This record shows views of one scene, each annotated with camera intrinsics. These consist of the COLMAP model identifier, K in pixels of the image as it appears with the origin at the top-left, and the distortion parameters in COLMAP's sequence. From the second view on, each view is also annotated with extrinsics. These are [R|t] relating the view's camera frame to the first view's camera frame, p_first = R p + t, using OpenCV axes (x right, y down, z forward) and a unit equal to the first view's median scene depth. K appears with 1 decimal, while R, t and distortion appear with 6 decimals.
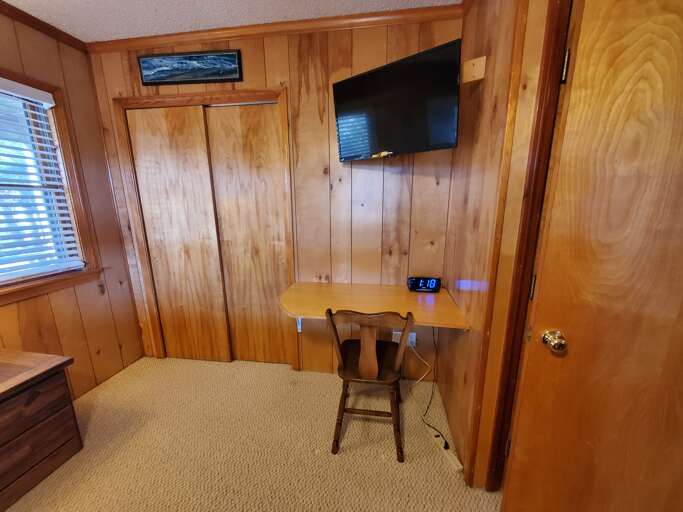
lens RADIAL K [[269.3, 0, 343.8], [0, 269.3, 261.7], [0, 0, 1]] dist [0.002525, -0.003202]
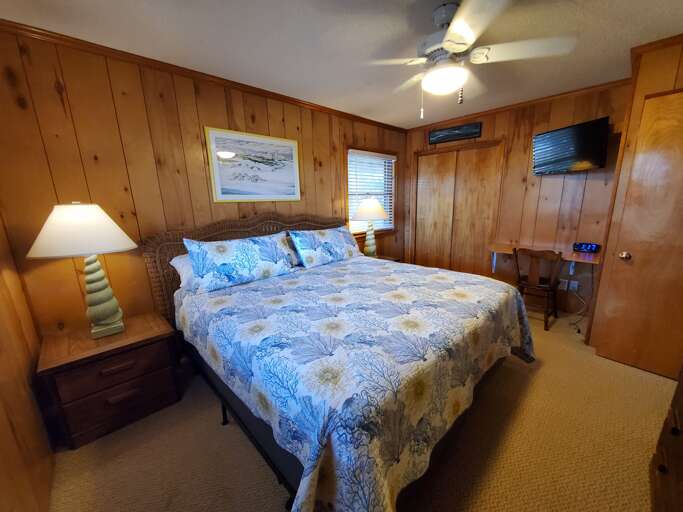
lens RADIAL K [[269.3, 0, 341.7], [0, 269.3, 263.2], [0, 0, 1]] dist [0.002525, -0.003202]
pose [[0.766754, 0.127969, -0.629057, 0.193815], [-0.109220, 0.991647, 0.068603, 0.211664], [0.632582, 0.016104, 0.774326, -1.101263]]
